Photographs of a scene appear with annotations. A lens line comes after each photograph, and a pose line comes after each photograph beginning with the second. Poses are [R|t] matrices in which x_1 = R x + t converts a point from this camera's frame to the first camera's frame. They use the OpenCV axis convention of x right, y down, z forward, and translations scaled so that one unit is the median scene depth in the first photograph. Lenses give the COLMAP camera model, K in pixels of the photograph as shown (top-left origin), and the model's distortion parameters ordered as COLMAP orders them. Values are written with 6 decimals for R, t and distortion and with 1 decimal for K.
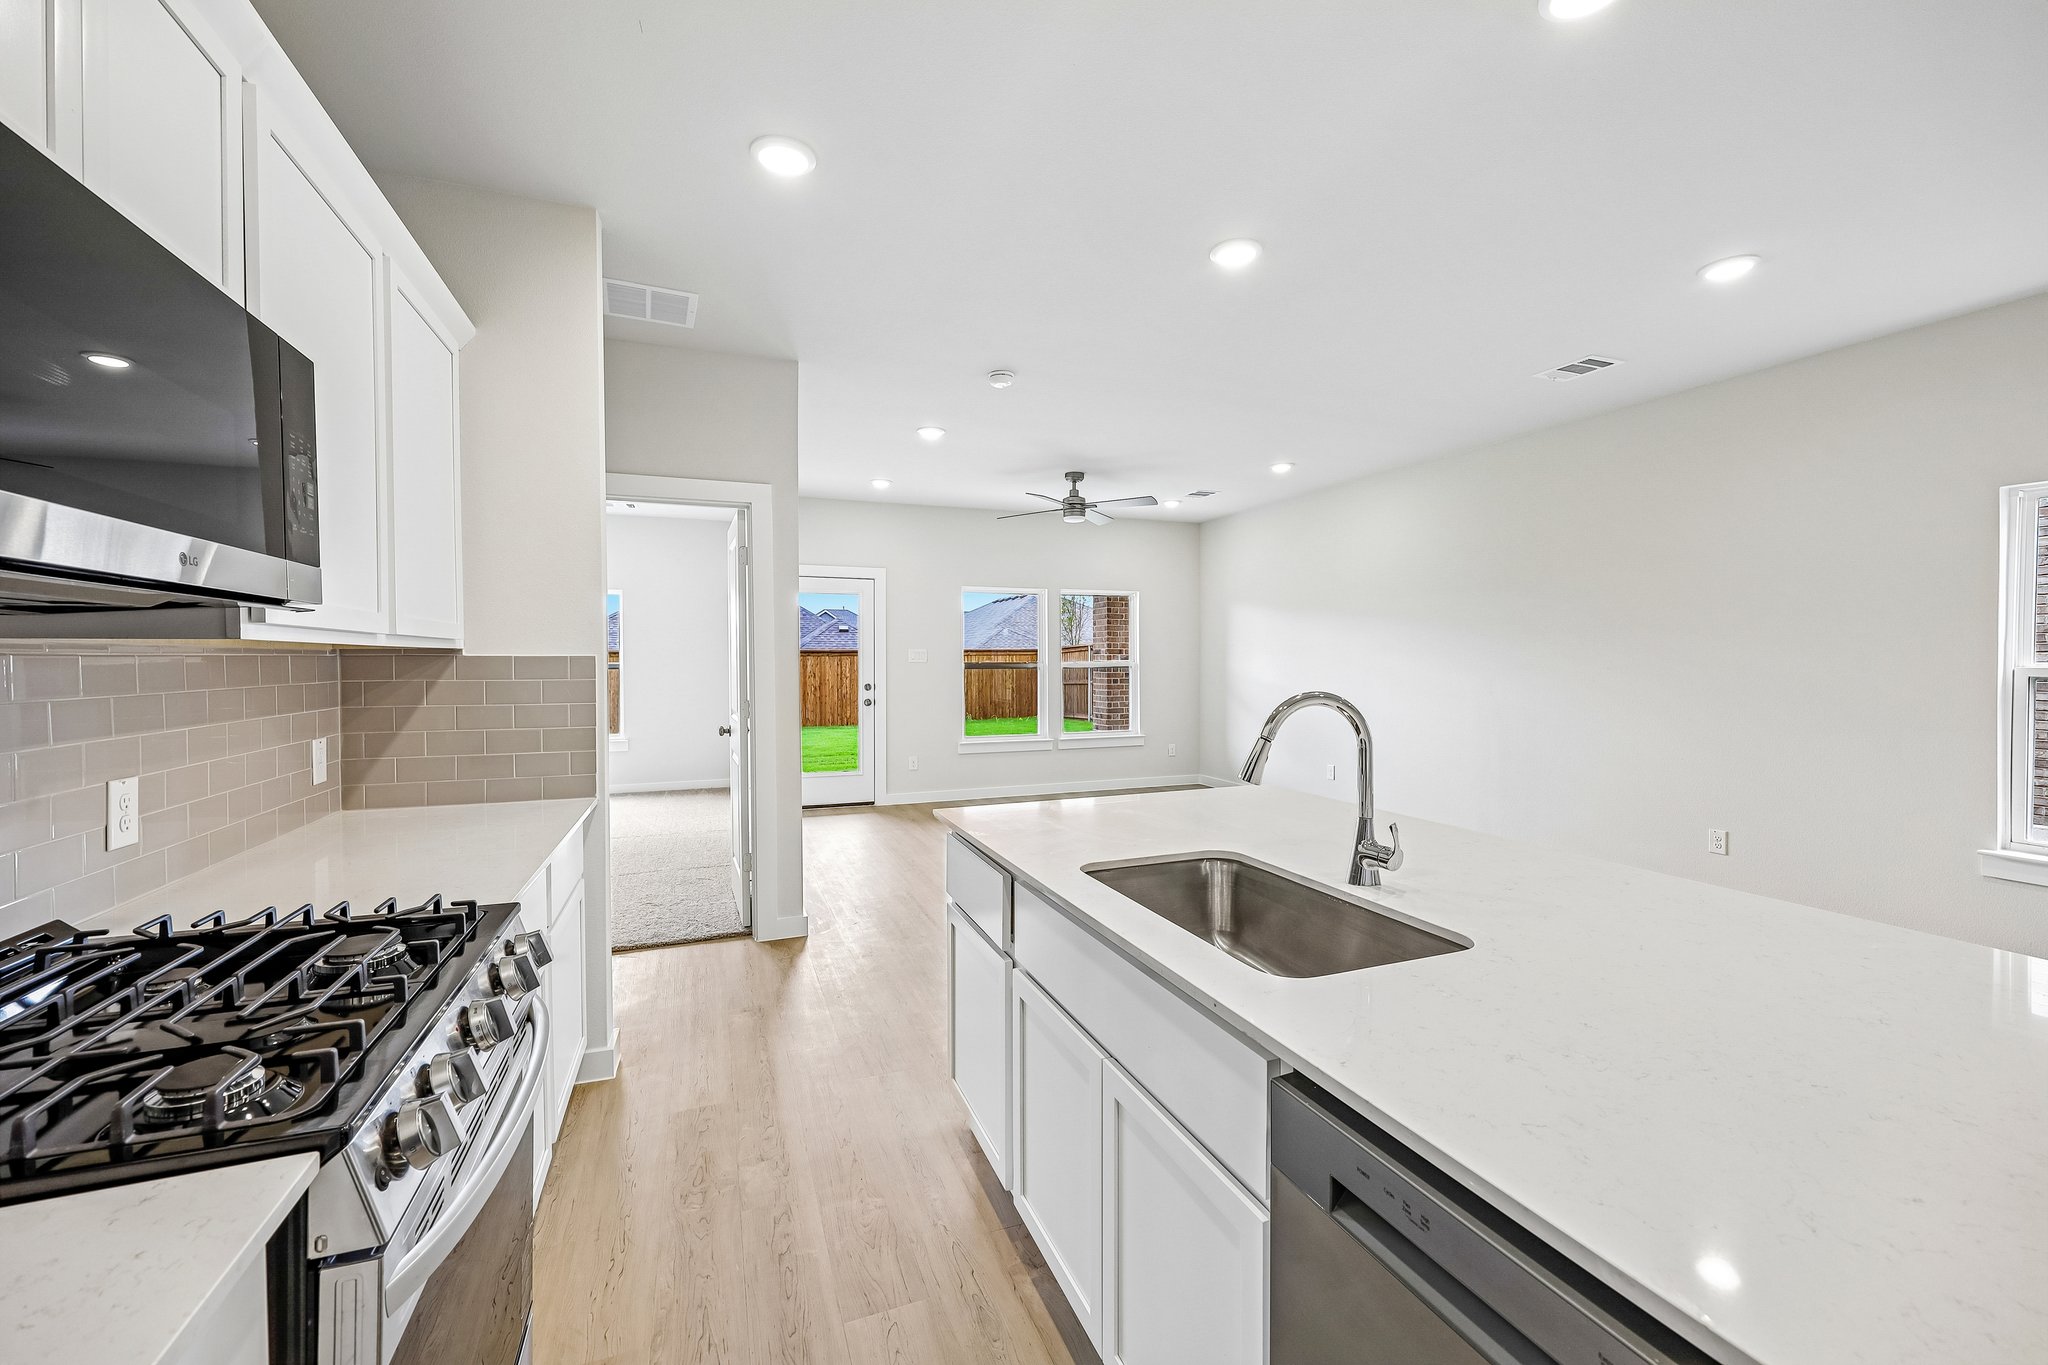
lens RADIAL K [[824.4, 0, 1028.5], [0, 824.4, 668.3], [0, 0, 1]] dist [-0.001375, 0.000347]
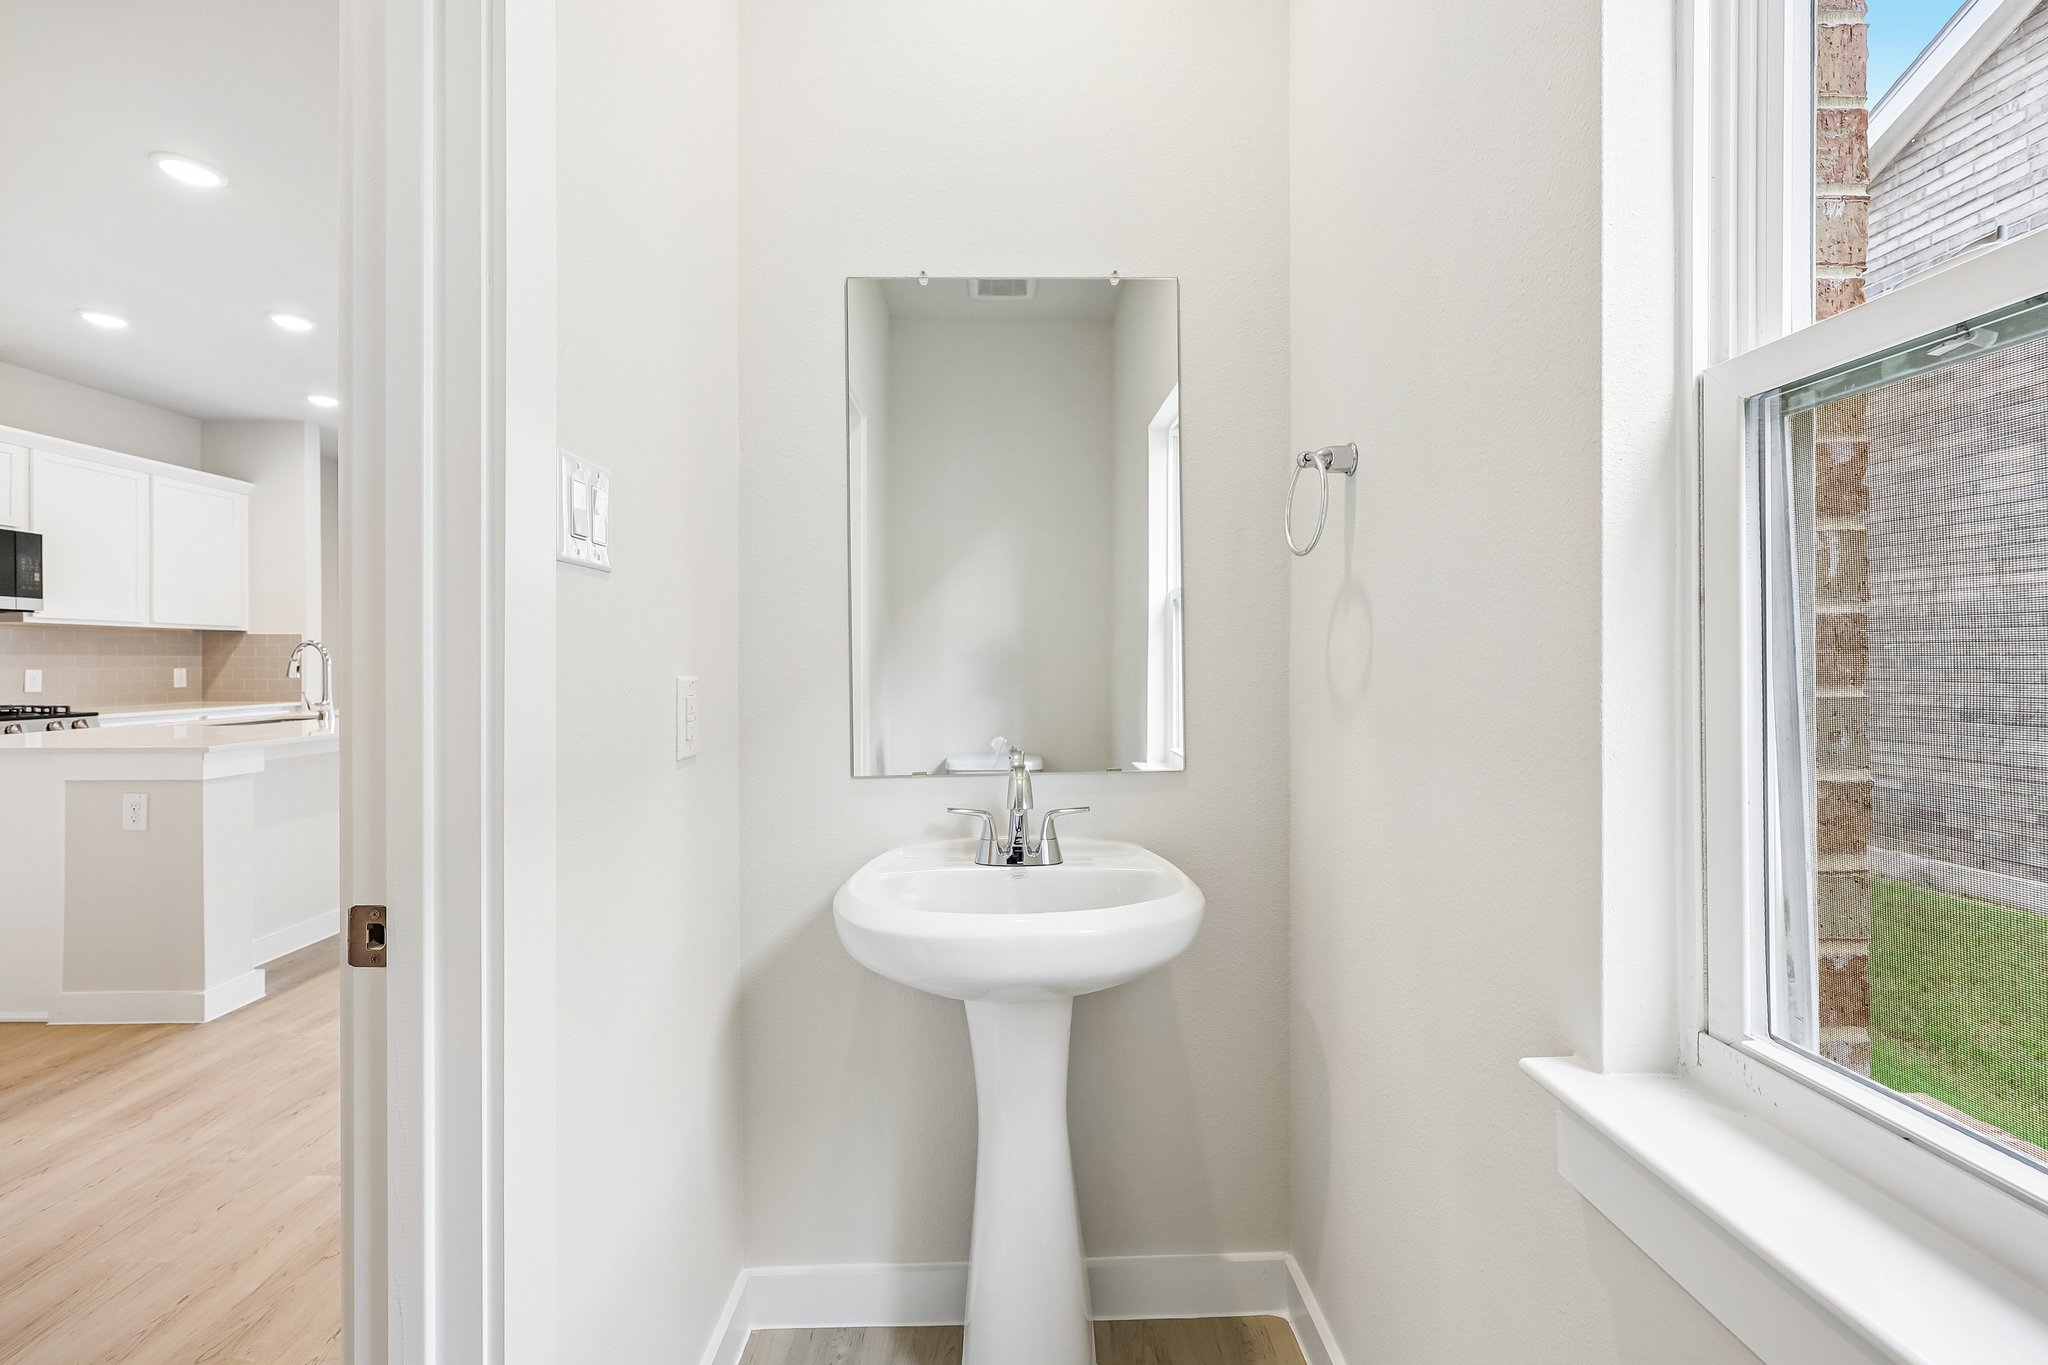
lens RADIAL K [[824.4, 0, 1028.5], [0, 824.4, 668.3], [0, 0, 1]] dist [-0.001375, 0.000347]
pose [[0.940181, 0.002843, -0.340663, 1.866516], [-0.002722, 0.999996, 0.000831, 0.064374], [0.340664, 0.000147, 0.940185, -0.331523]]
